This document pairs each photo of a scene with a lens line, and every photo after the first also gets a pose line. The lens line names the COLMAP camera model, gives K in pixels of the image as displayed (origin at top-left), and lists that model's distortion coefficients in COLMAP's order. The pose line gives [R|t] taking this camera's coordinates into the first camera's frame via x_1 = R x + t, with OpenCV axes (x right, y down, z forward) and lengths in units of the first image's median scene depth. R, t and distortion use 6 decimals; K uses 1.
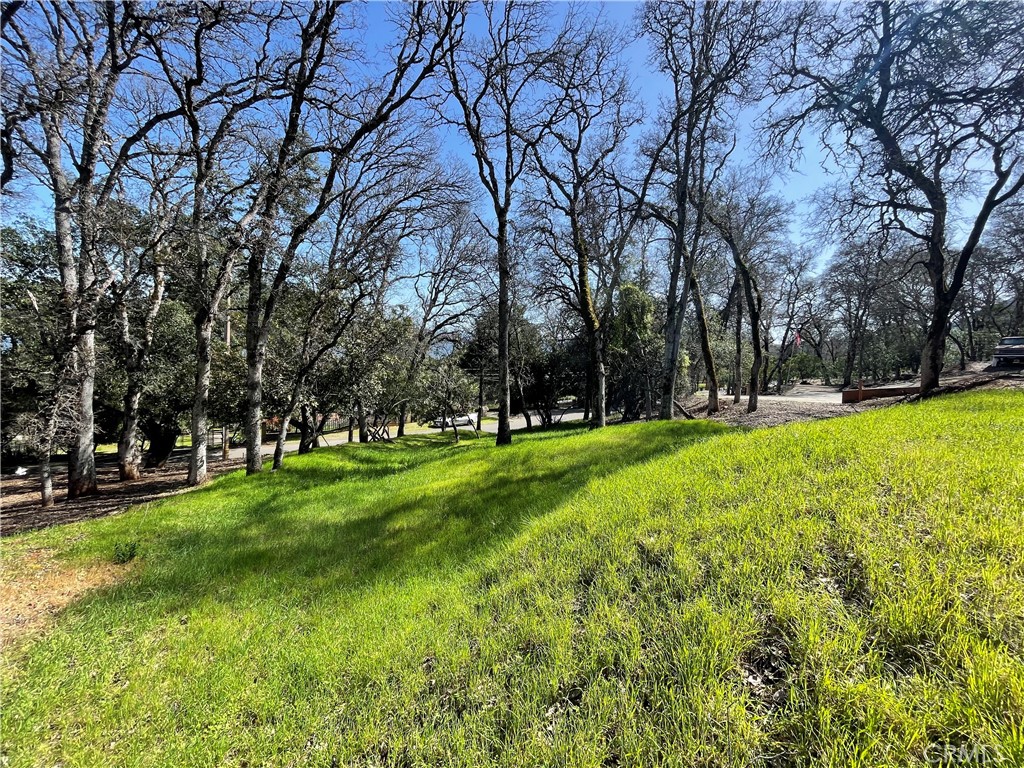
lens RADIAL K [[408.4, 0, 509.6], [0, 408.4, 384.2], [0, 0, 1]] dist [0.000749, -0.000446]
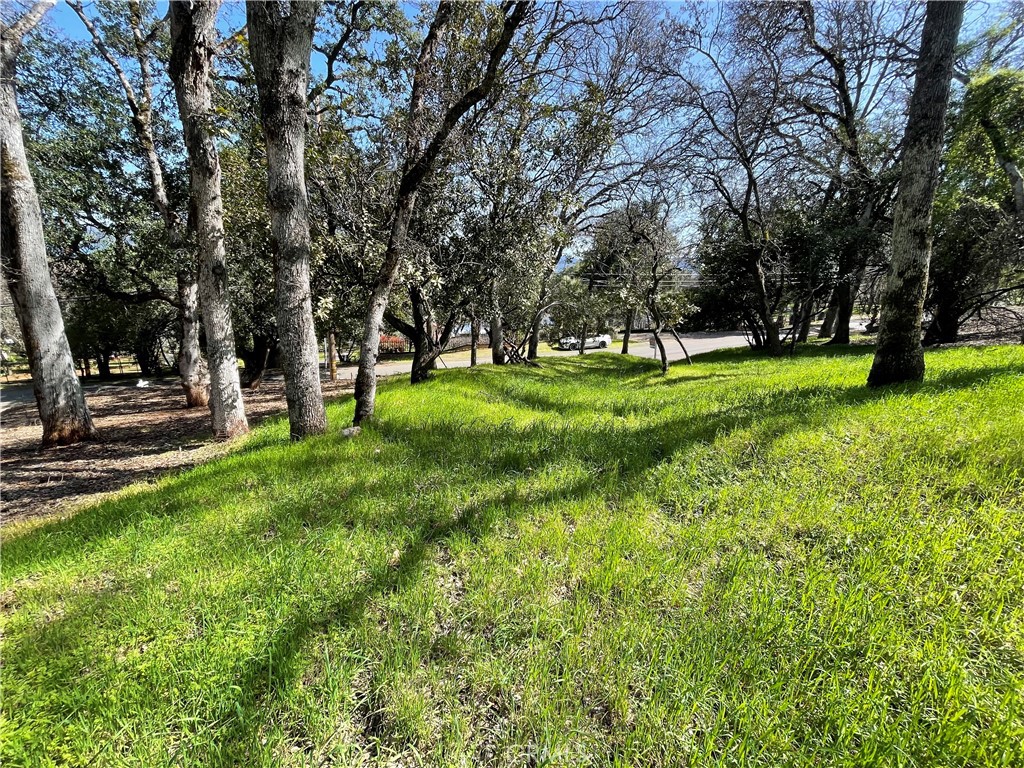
lens RADIAL K [[408.4, 0, 513.2], [0, 408.4, 385.6], [0, 0, 1]] dist [0.000749, -0.000446]
pose [[0.972419, 0.042974, -0.229248, -0.046634], [-0.000232, 0.983058, 0.183294, 0.013514], [0.233241, -0.178185, 0.955954, 0.091952]]
